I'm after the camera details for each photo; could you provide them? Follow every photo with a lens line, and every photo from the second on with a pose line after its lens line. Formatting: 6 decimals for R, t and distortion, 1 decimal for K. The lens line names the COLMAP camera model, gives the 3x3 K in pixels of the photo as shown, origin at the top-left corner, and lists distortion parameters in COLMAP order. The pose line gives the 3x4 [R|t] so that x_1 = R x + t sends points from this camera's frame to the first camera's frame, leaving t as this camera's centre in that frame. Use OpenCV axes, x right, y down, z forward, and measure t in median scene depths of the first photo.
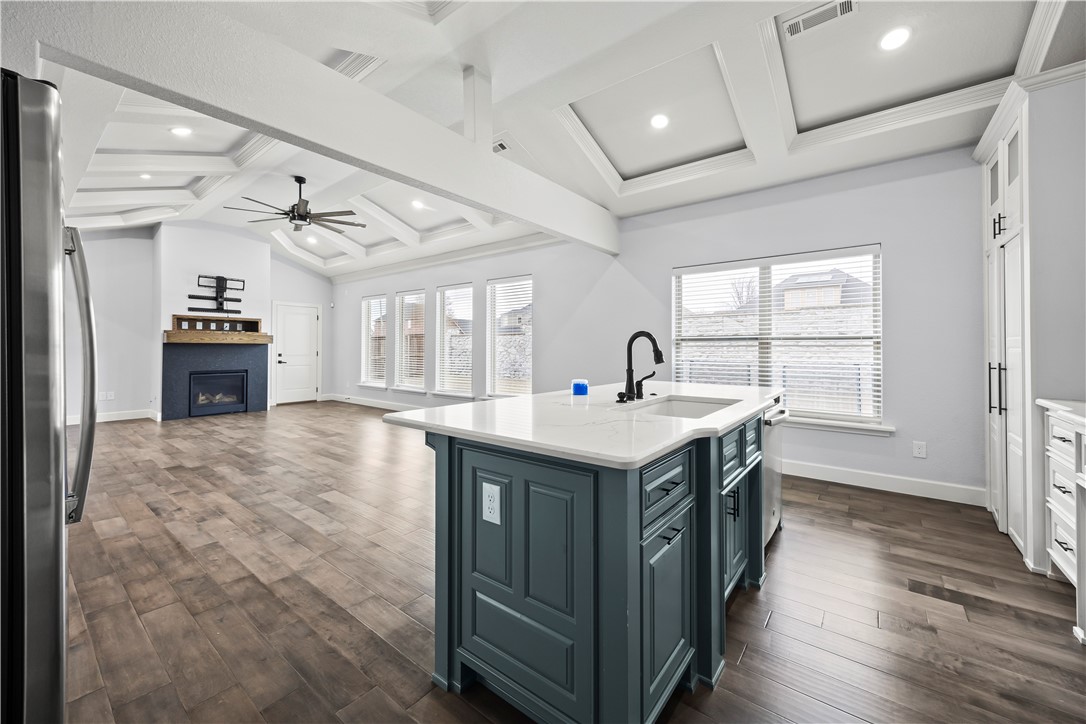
lens RADIAL K [[422.8, 0, 538.3], [0, 422.8, 343.8], [0, 0, 1]] dist [0.001979, 0.000207]
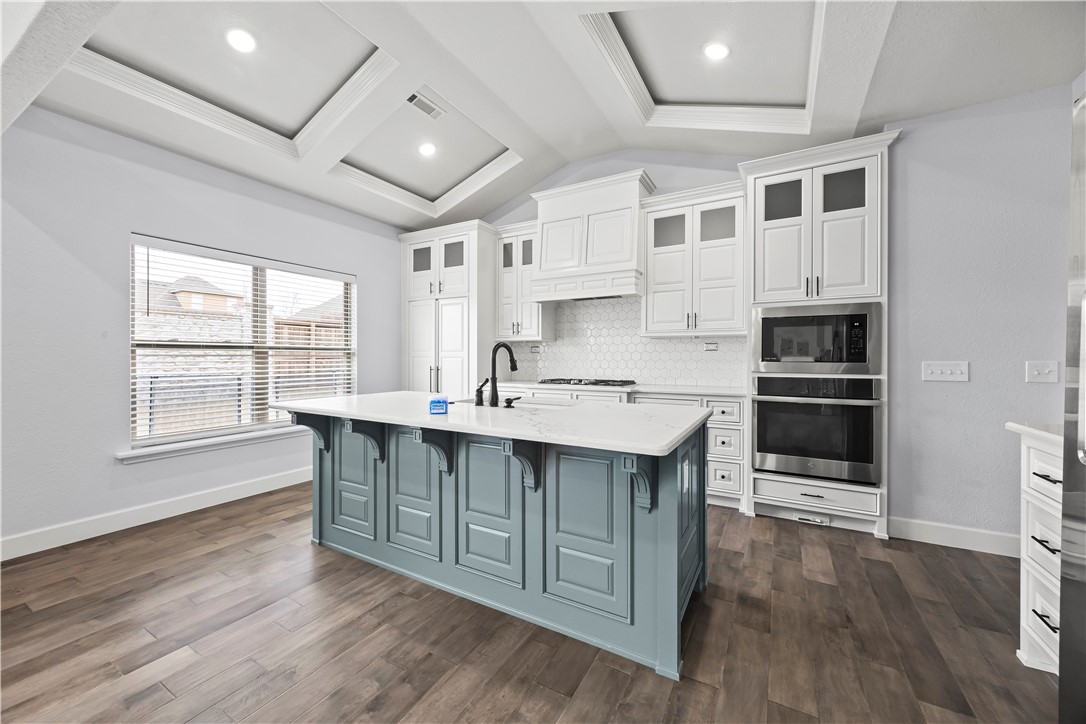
lens RADIAL K [[415.5, 0, 539.3], [0, 415.5, 358.6], [0, 0, 1]] dist [0.000859, 0.000018]
pose [[-0.146187, -0.003193, 0.989252, -0.262729], [-0.009078, 0.999957, 0.001886, 0.002632], [-0.989215, -0.008705, -0.146209, 0.326900]]
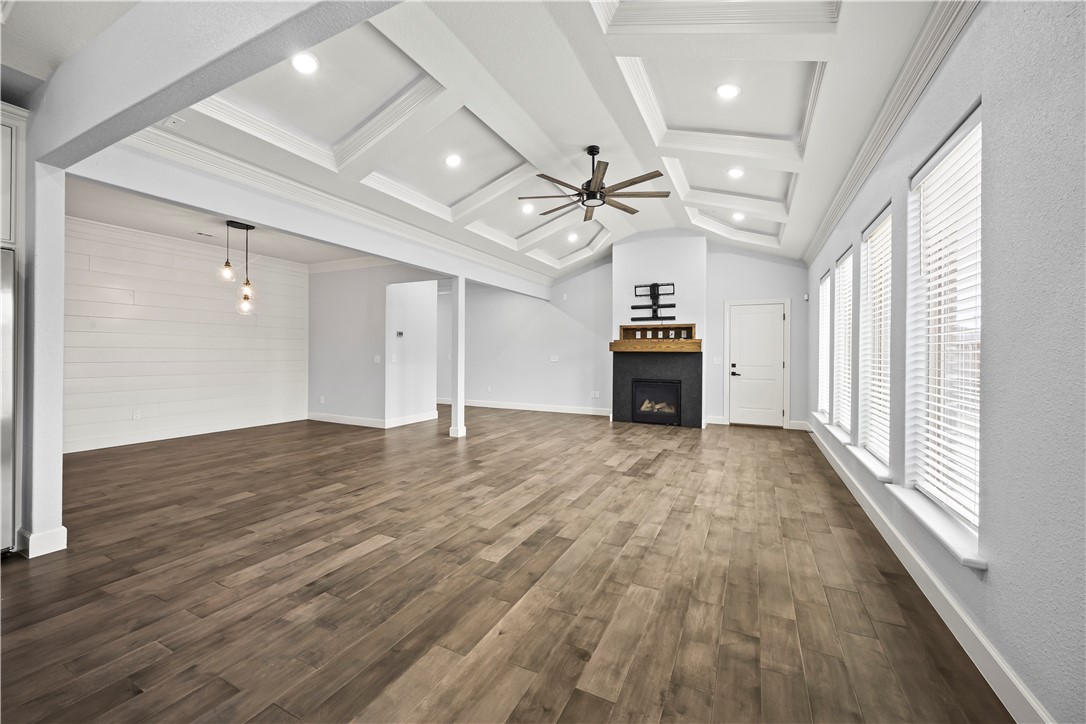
lens RADIAL K [[425.8, 0, 537.1], [0, 425.8, 358.1], [0, 0, 1]] dist [-0.003342, -0.000350]
pose [[0.199651, 0.009099, -0.979825, 0.170544], [0.002583, 0.999949, 0.009813, 0.003630], [0.979864, -0.004490, 0.199618, 0.561712]]
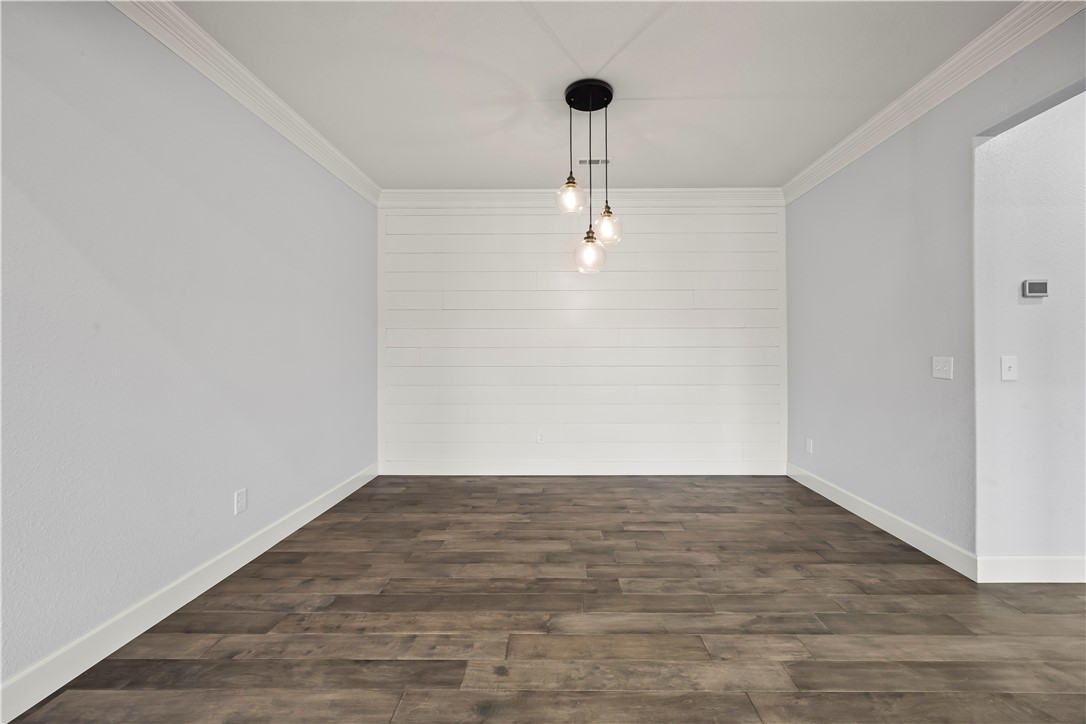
lens RADIAL K [[431.7, 0, 558.8], [0, 431.7, 348.0], [0, 0, 1]] dist [-0.000952, -0.000126]
pose [[-0.787055, -0.007344, -0.616840, -0.404649], [0.005727, 0.999799, -0.019211, 0.003645], [0.616857, -0.018652, -0.786854, 0.478398]]
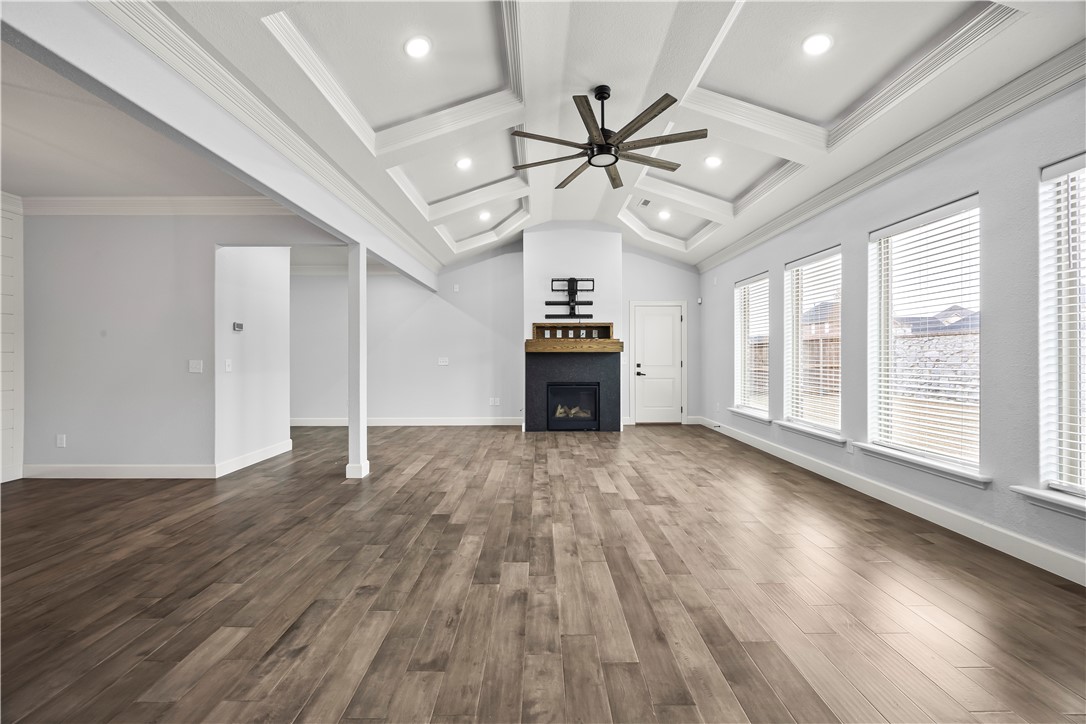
lens RADIAL K [[416.1, 0, 539.0], [0, 416.1, 359.0], [0, 0, 1]] dist [-0.002198, -0.000215]
pose [[0.620280, 0.000670, -0.784380, -0.104004], [0.011573, 0.999883, 0.010006, 0.003897], [0.784295, -0.015285, 0.620200, 0.411486]]
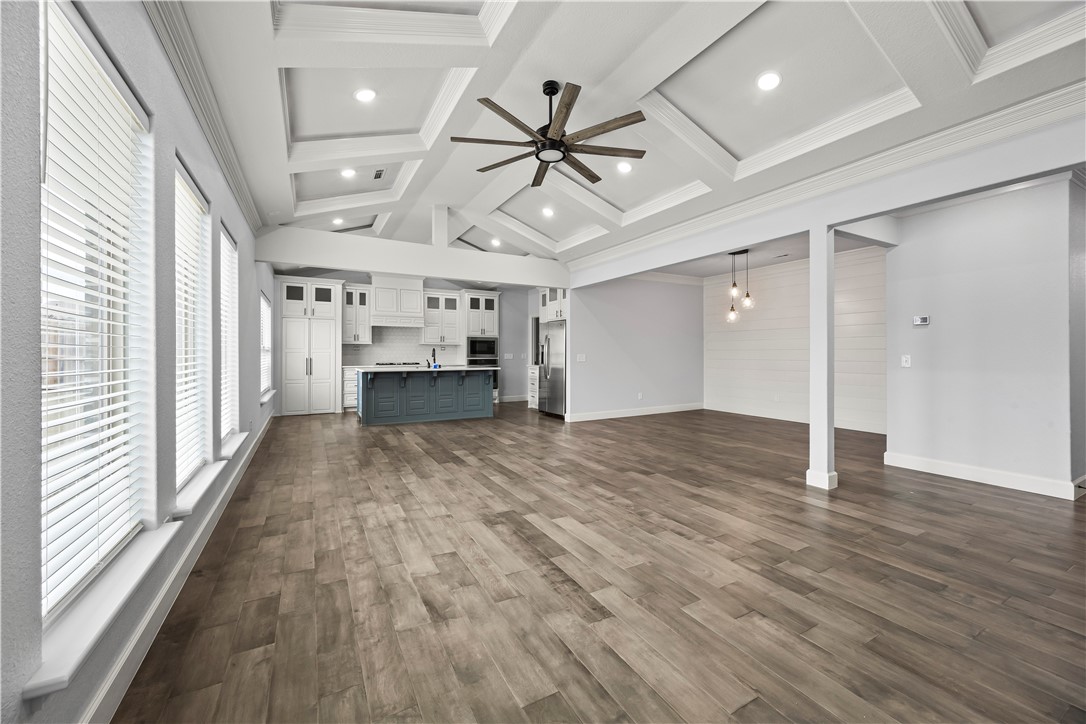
lens RADIAL K [[419.9, 0, 536.5], [0, 419.9, 356.6], [0, 0, 1]] dist [0.000036, -0.000003]
pose [[-0.919050, -0.004575, 0.394114, -0.610260], [-0.004415, 0.999989, 0.001313, 0.009501], [-0.394116, -0.000533, -0.919061, 1.218938]]
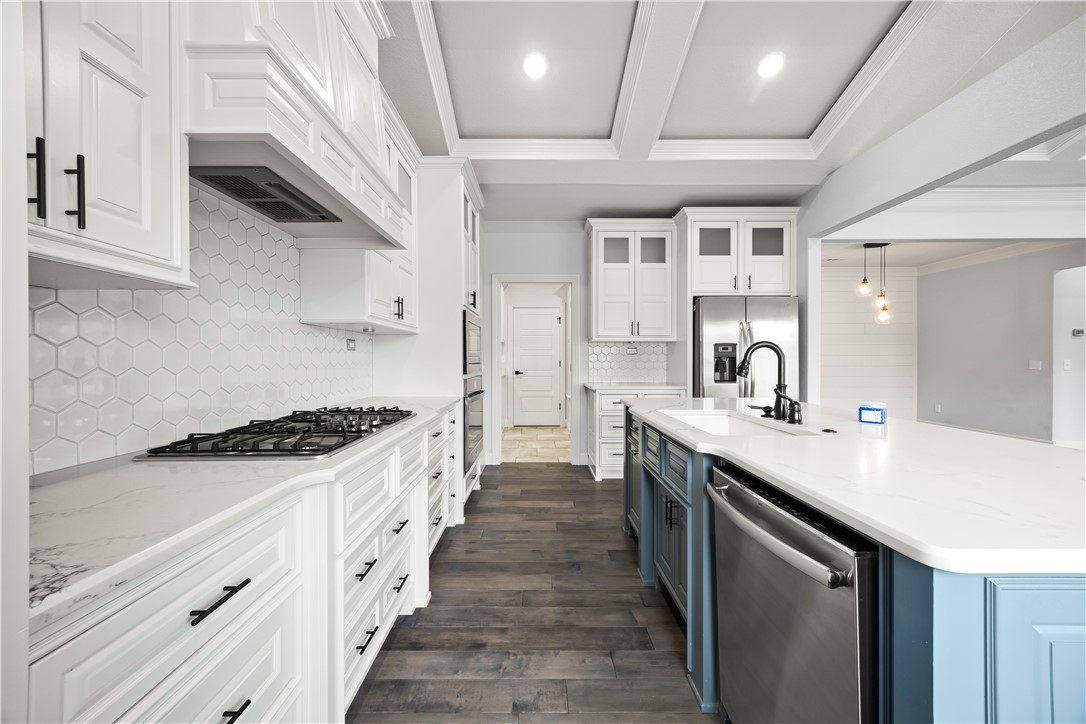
lens RADIAL K [[415.5, 0, 539.3], [0, 415.5, 358.6], [0, 0, 1]] dist [0.000859, 0.000018]
pose [[-0.783740, -0.000321, -0.621089, 0.359574], [0.006058, 0.999948, -0.008162, 0.003396], [0.621059, -0.010160, -0.783698, 0.429156]]
